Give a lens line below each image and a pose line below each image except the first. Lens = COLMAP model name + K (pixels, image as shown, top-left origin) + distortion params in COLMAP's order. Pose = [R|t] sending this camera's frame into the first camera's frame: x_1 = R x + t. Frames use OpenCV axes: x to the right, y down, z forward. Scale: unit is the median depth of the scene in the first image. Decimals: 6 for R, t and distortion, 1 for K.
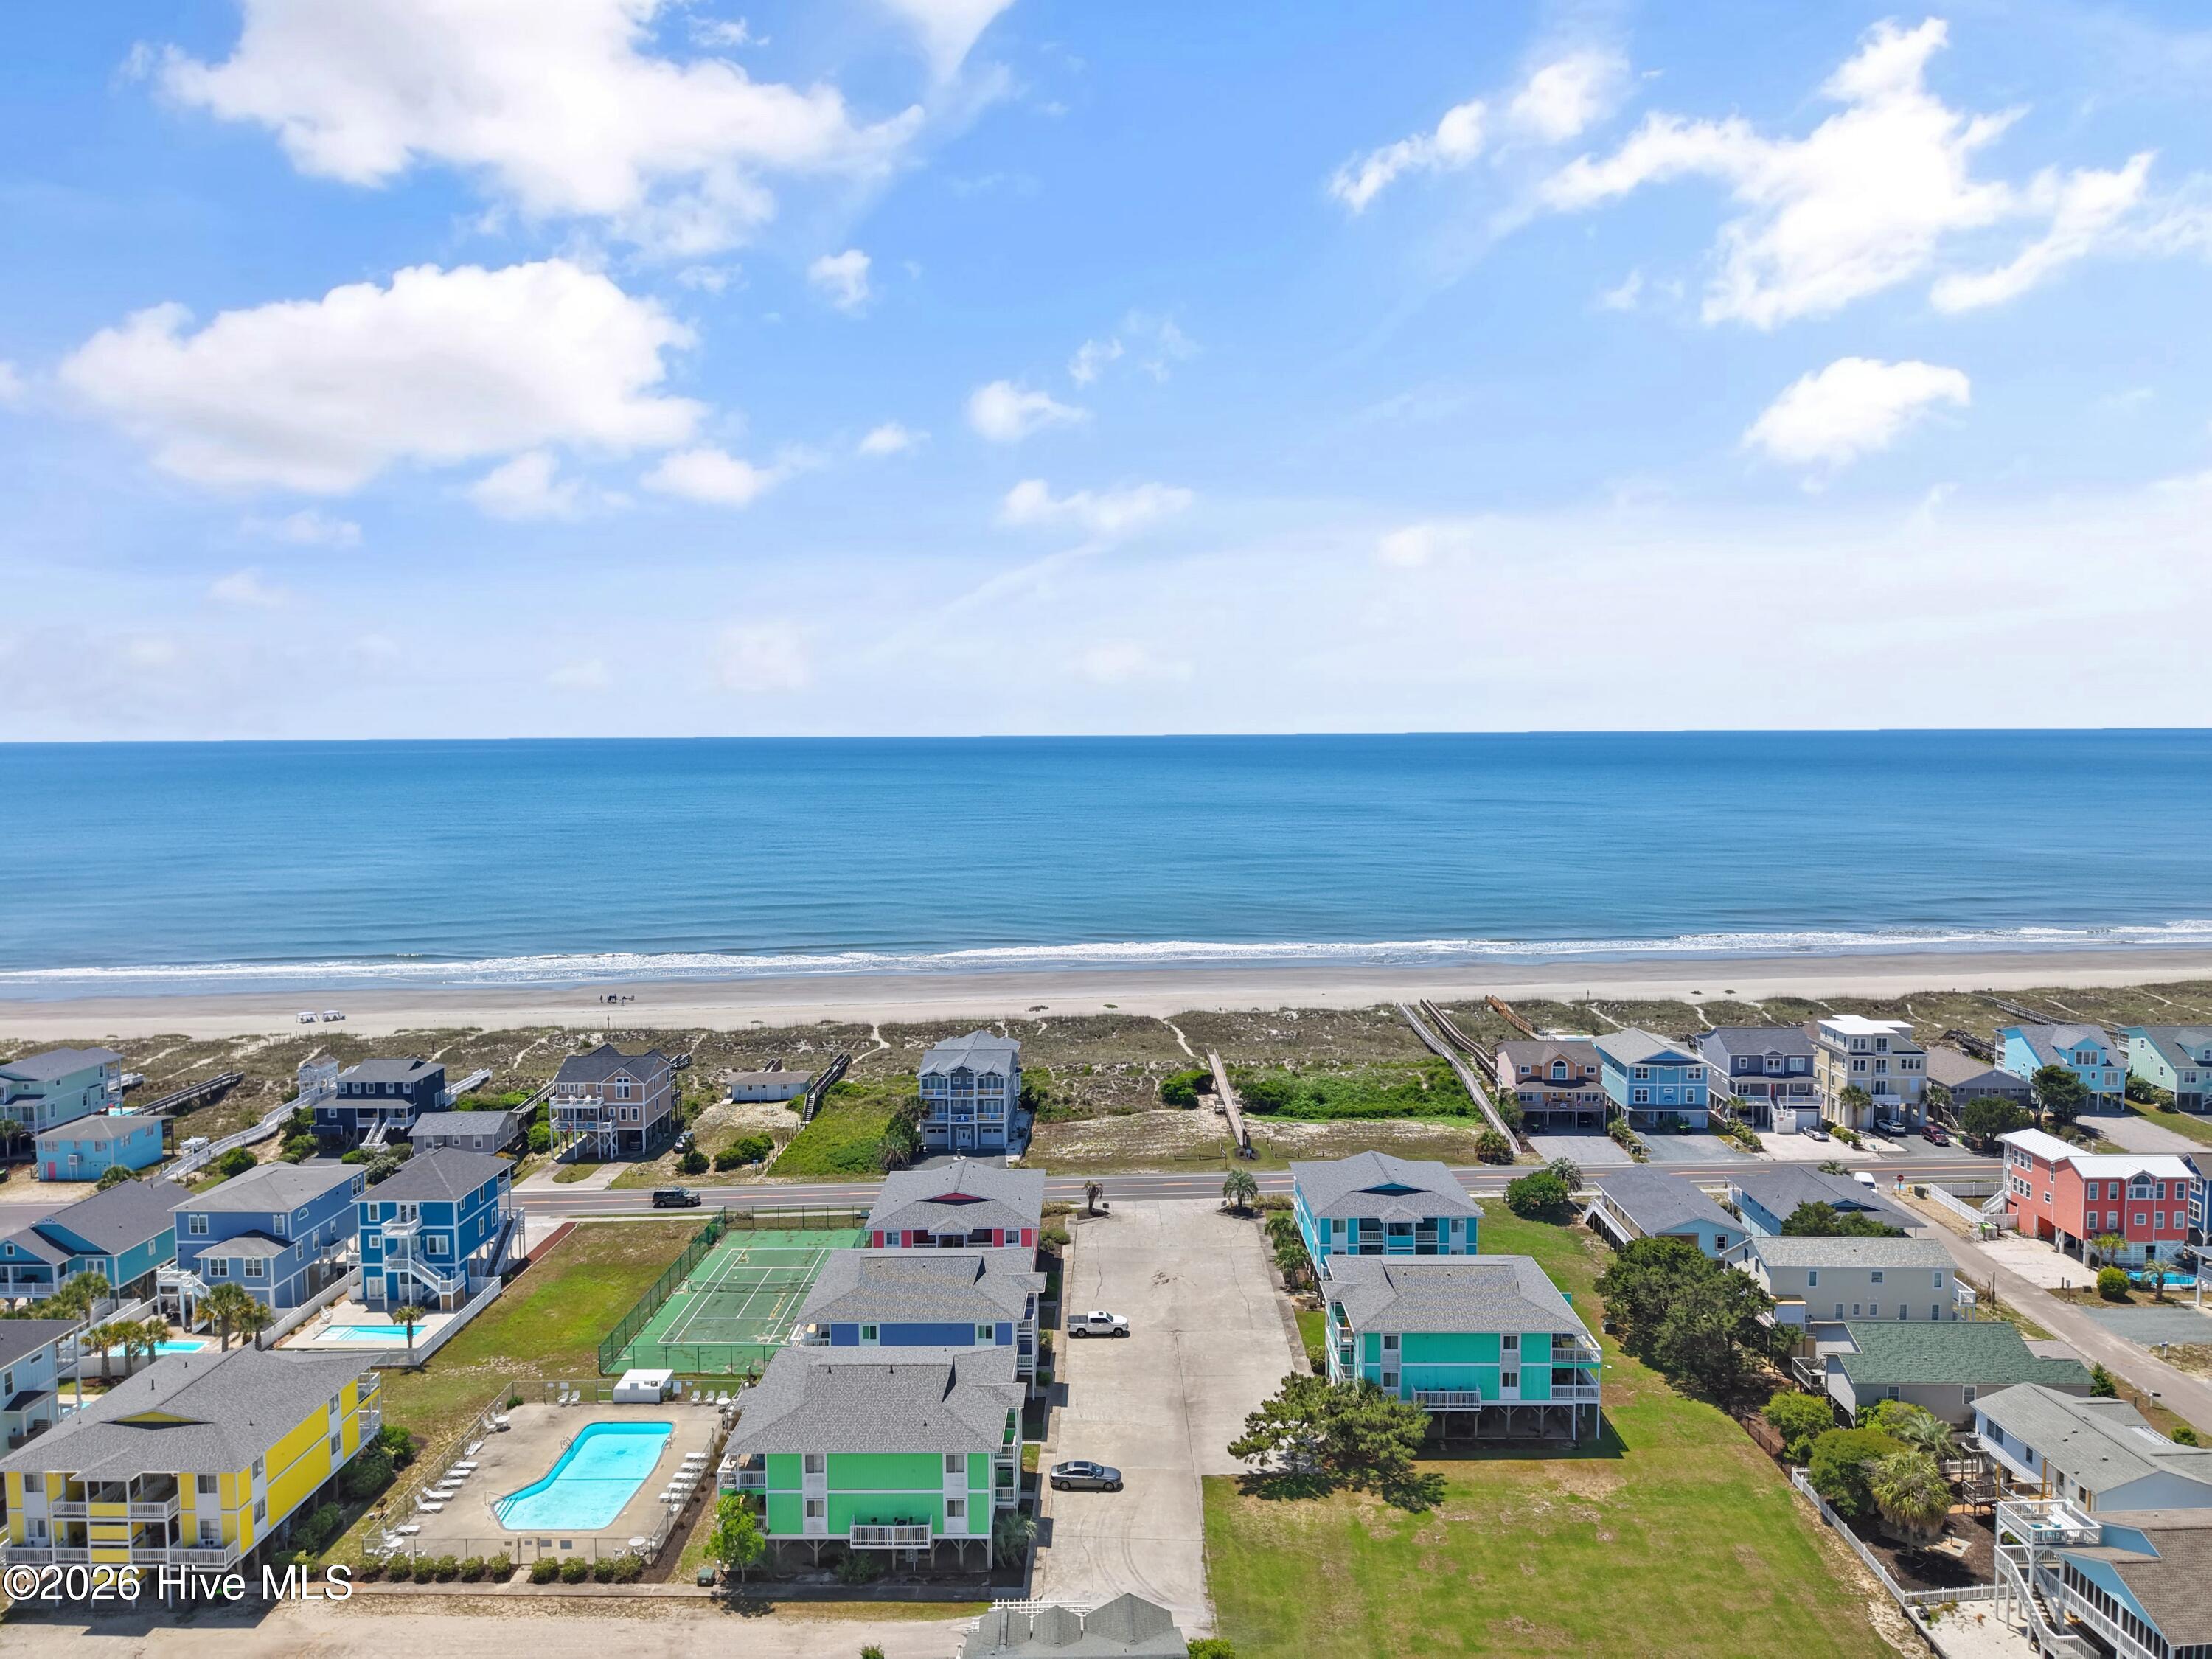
lens RADIAL K [[1542.5, 0, 1105.5], [0, 1542.5, 784.5], [0, 0, 1]] dist [0.005492, -0.004457]
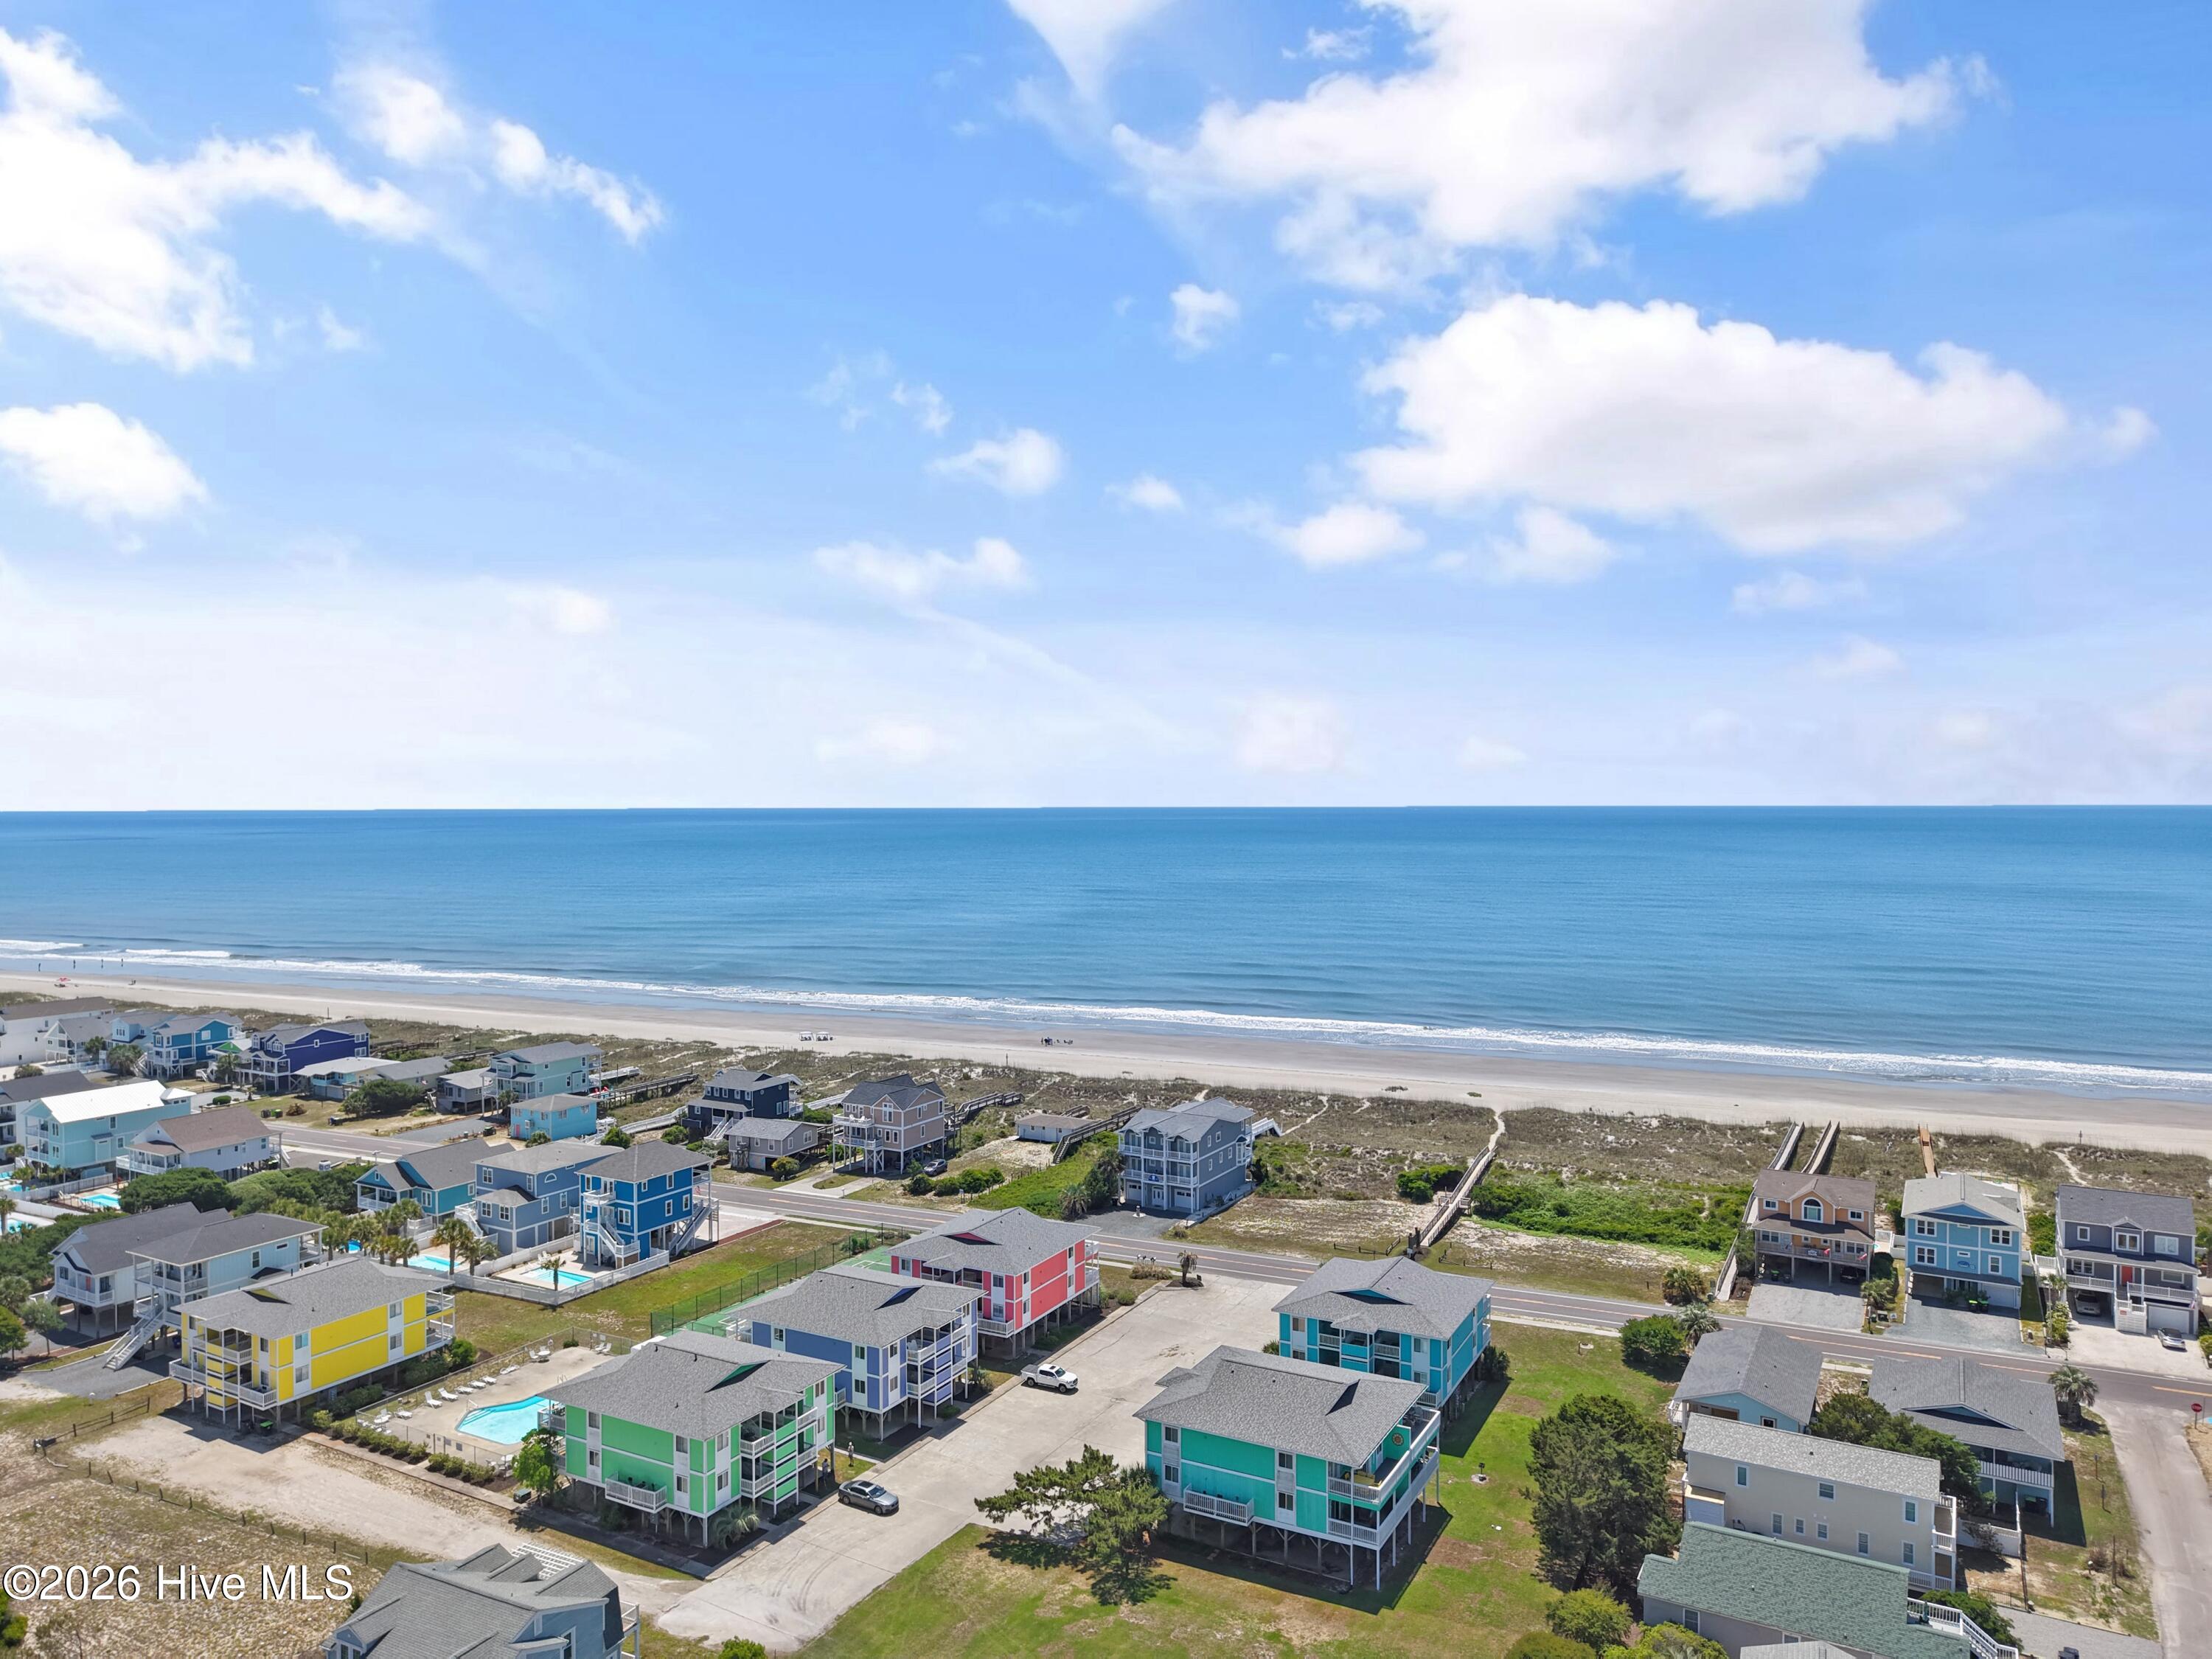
lens RADIAL K [[1562.9, 0, 1117.8], [0, 1562.9, 830.9], [0, 0, 1]] dist [0.004716, -0.004595]
pose [[0.873716, 0.015149, -0.486200, 0.617241], [-0.023270, 0.999672, -0.010669, -0.003802], [0.485879, 0.020635, 0.873783, 0.122402]]
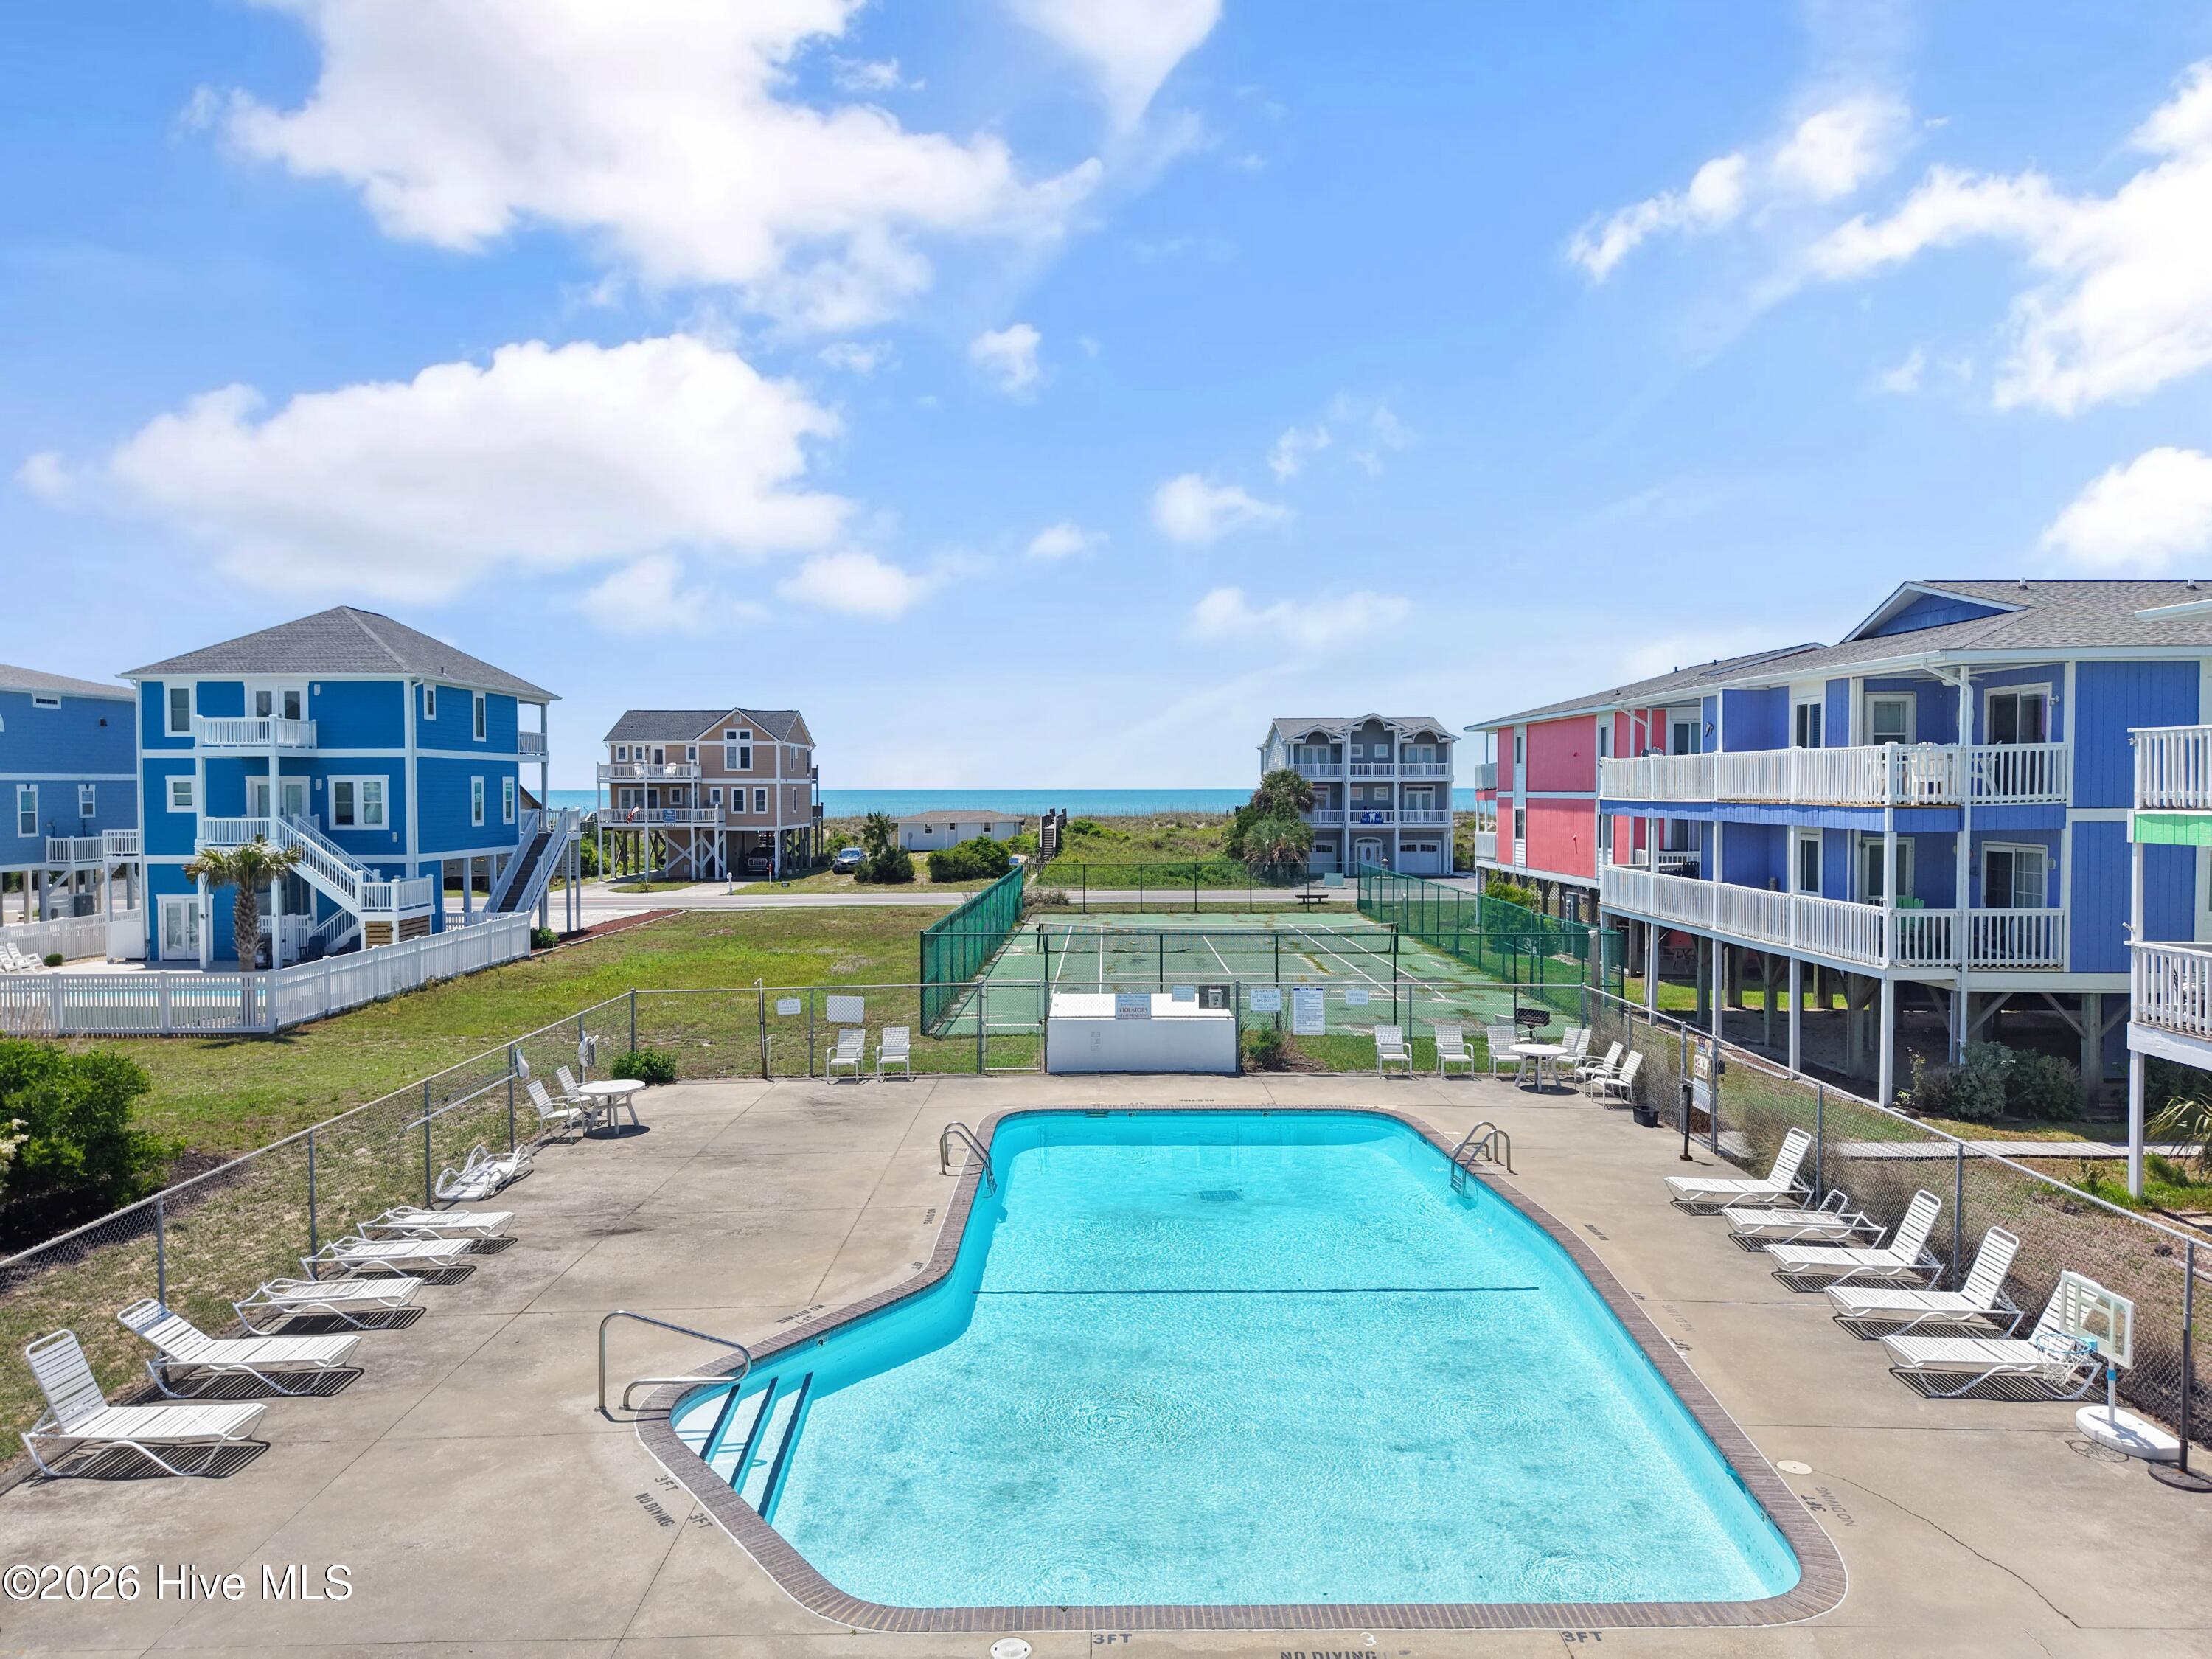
lens RADIAL K [[1432.0, 0, 1106.0], [0, 1432.0, 829.5], [0, 0, 1]] dist [-0.022152, -0.002710]
pose [[0.998773, 0.000556, 0.049517, -0.334396], [0.001532, 0.999111, -0.042129, 0.386613], [-0.049496, 0.042154, 0.997884, 0.803335]]
